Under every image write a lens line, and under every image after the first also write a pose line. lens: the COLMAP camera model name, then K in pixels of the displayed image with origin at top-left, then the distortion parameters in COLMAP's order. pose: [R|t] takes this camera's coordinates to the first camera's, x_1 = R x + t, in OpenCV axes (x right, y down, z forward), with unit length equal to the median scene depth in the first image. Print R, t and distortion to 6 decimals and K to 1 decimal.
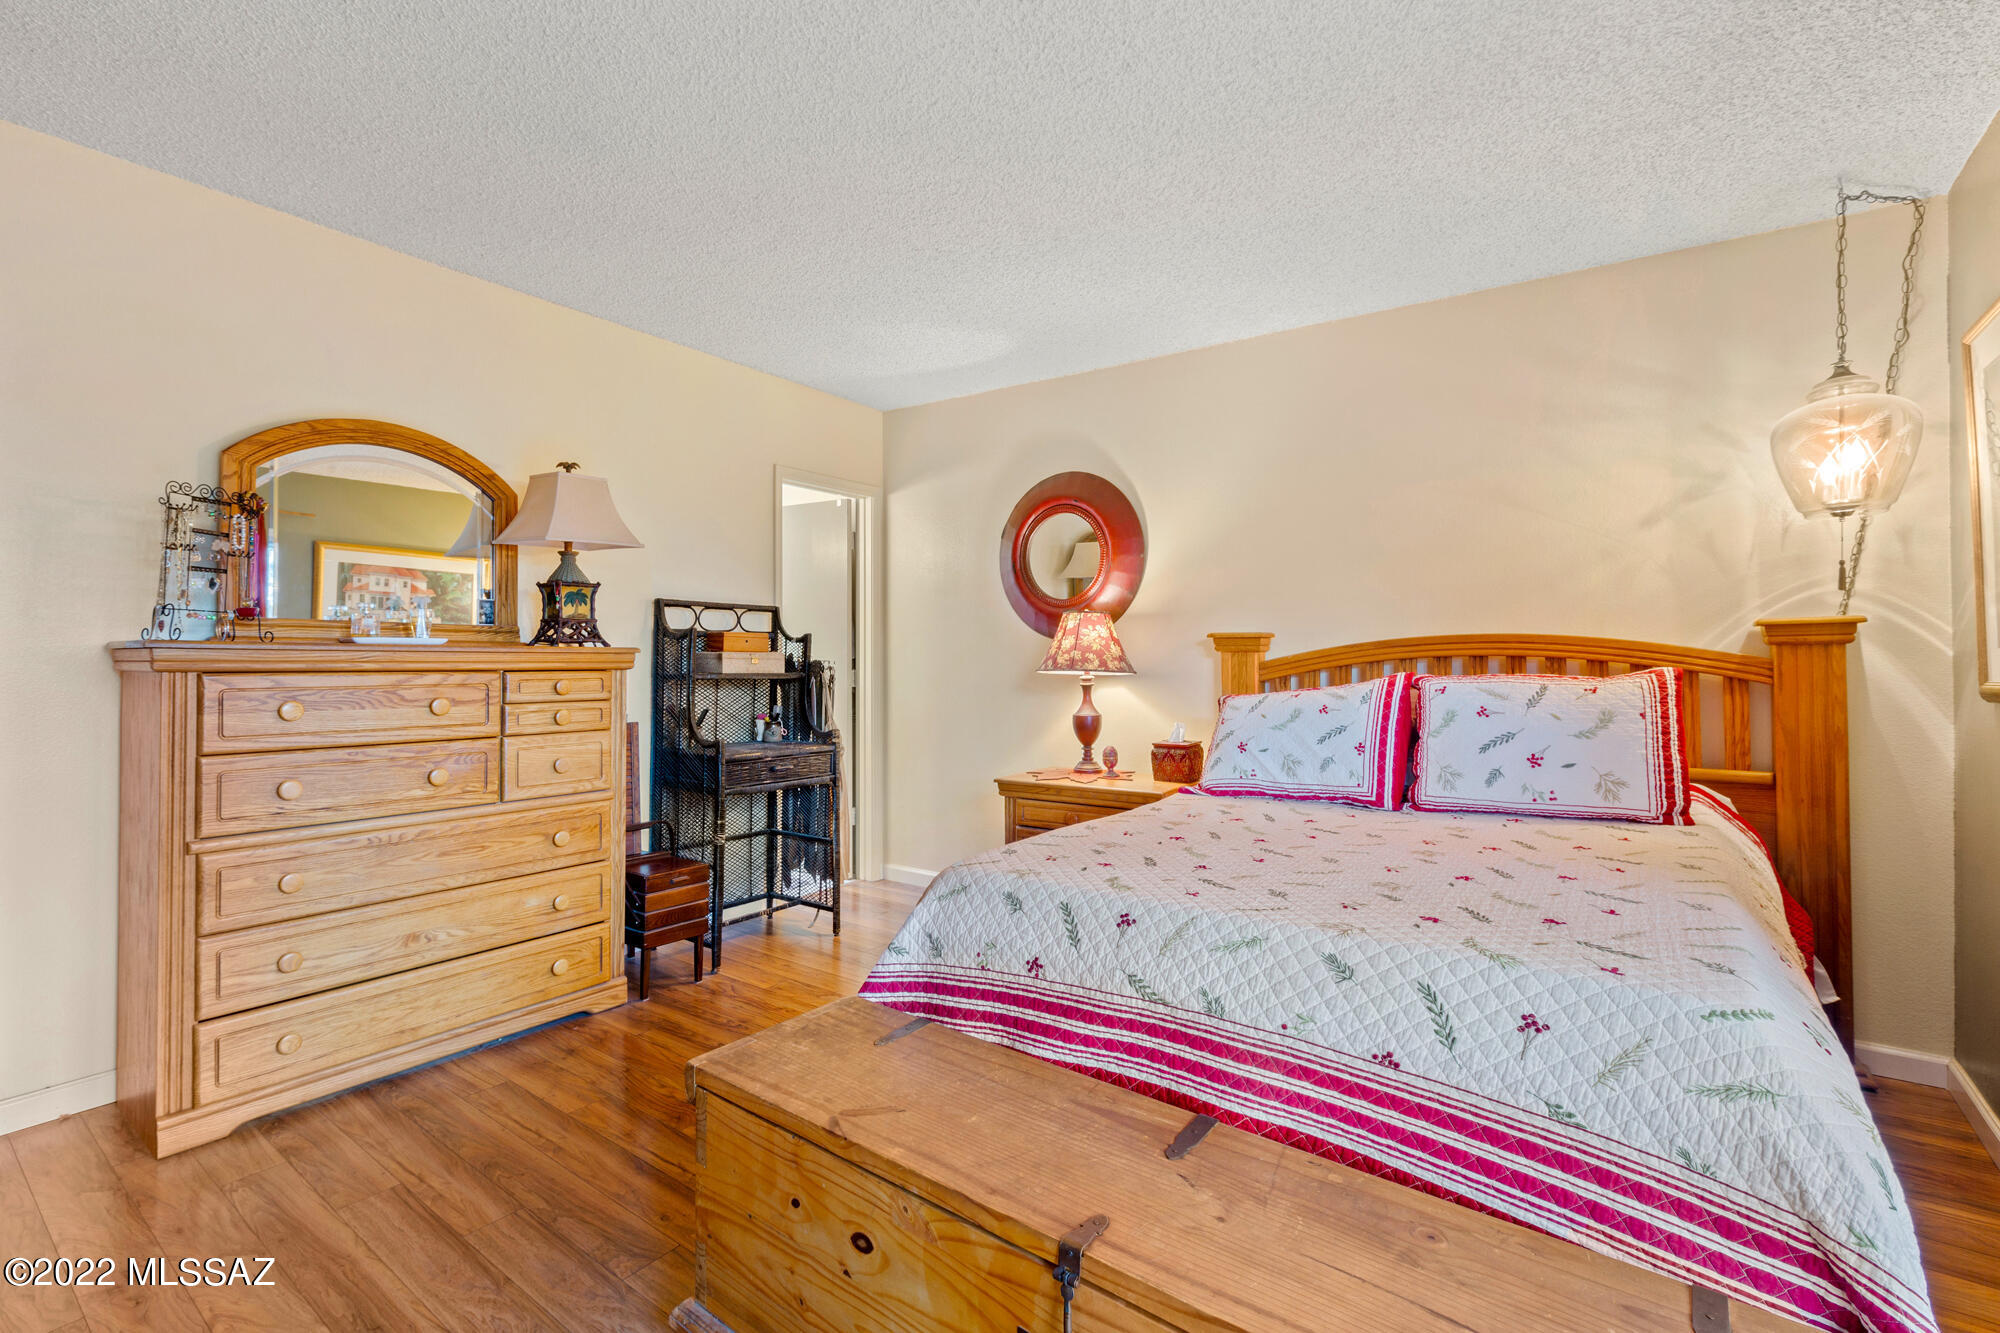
lens RADIAL K [[898.8, 0, 990.0], [0, 898.8, 655.2], [0, 0, 1]] dist [-0.002358, -0.000033]
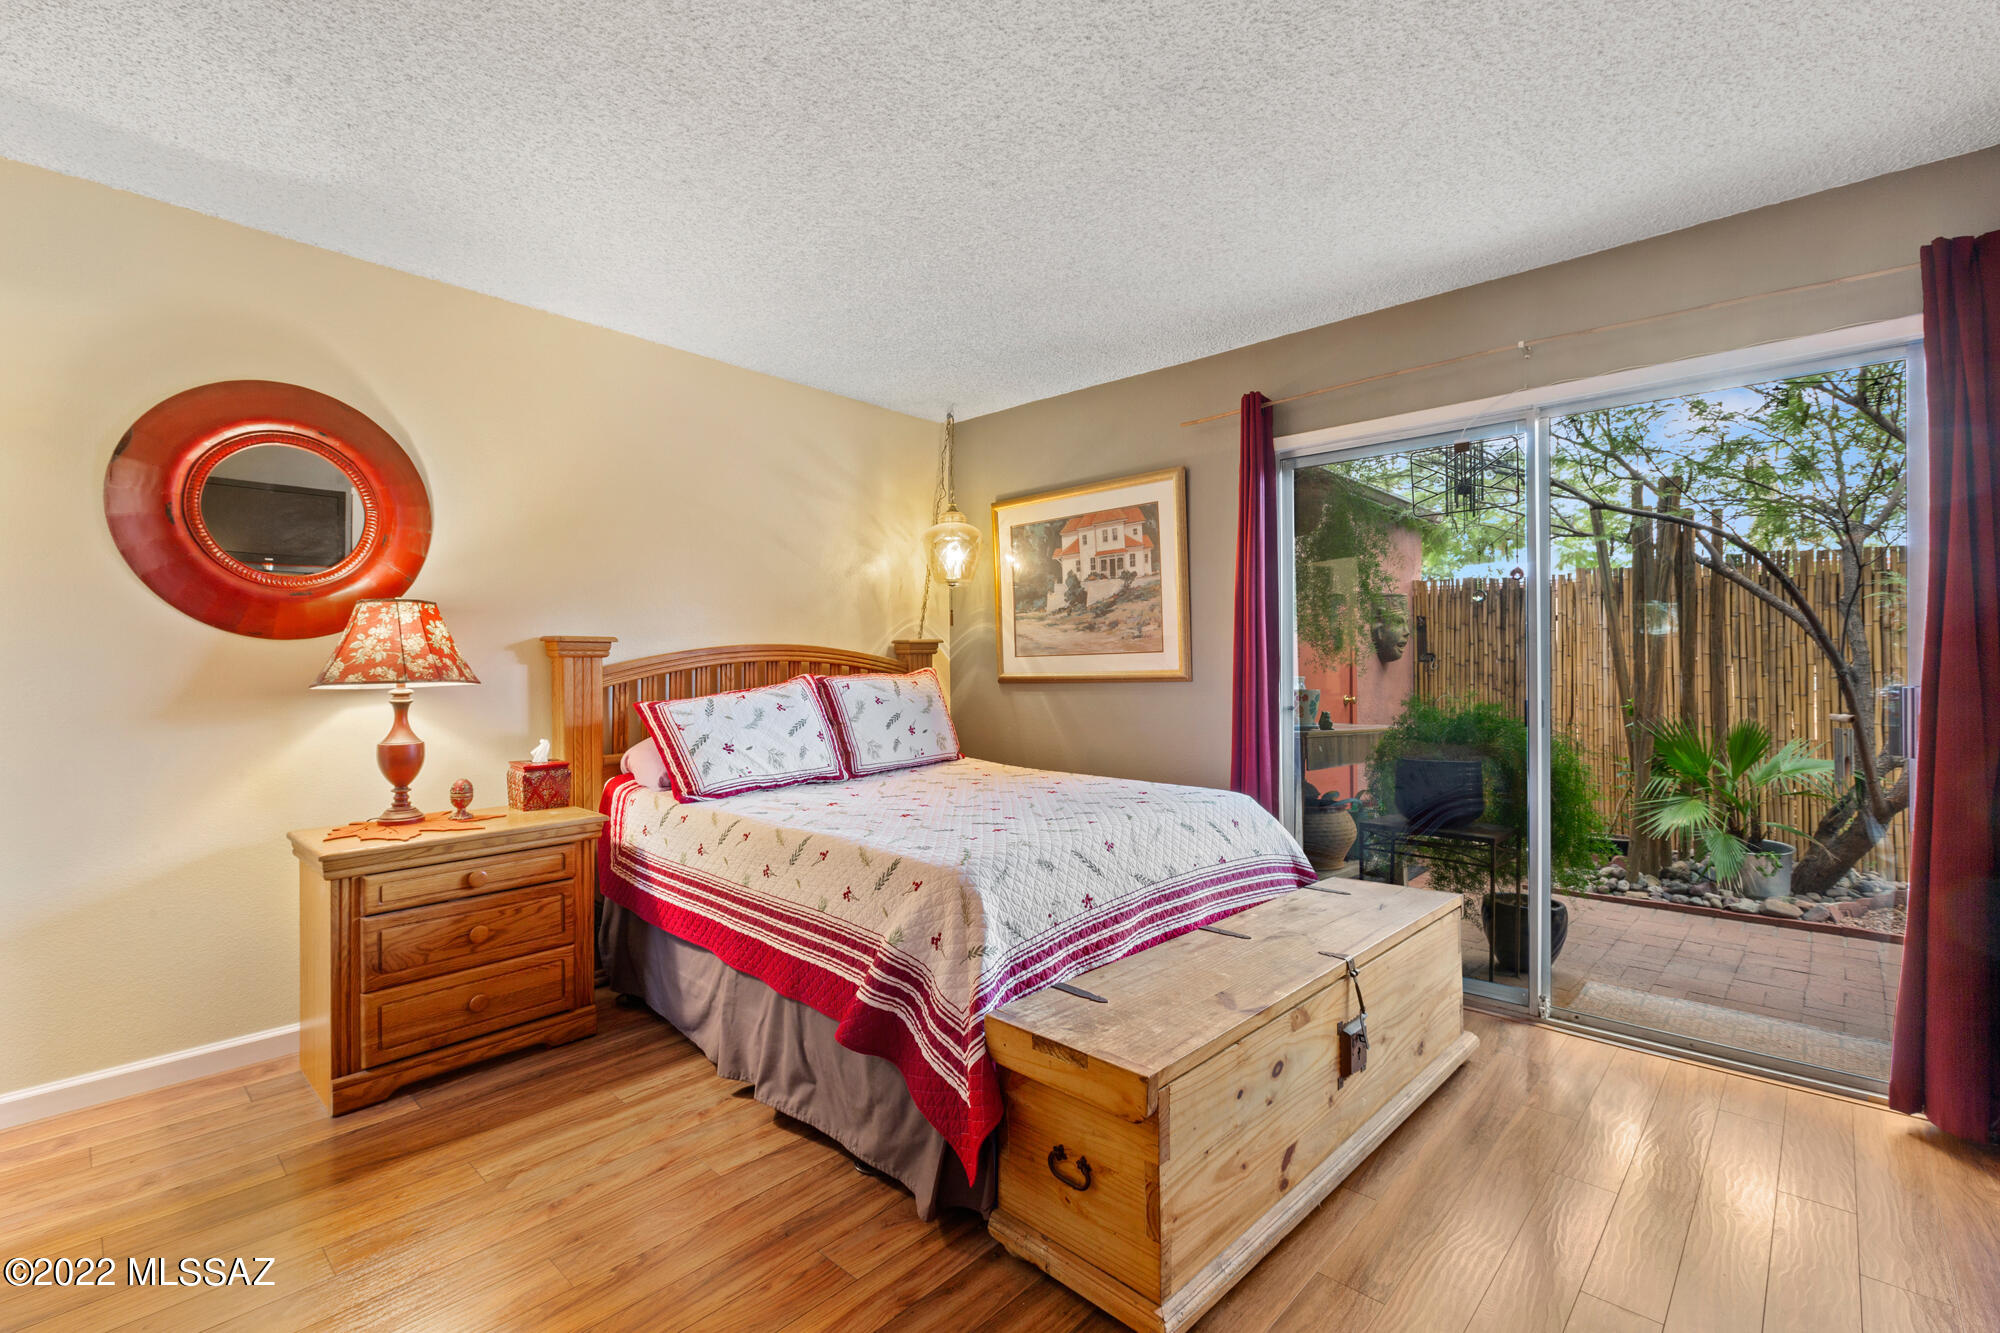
lens RADIAL K [[898.8, 0, 990.7], [0, 898.8, 662.4], [0, 0, 1]] dist [-0.002358, -0.000033]
pose [[0.101145, -0.000803, 0.994871, -0.863361], [0.002252, 0.999997, 0.000578, 0.002591], [-0.994869, 0.002182, 0.101146, 0.701004]]
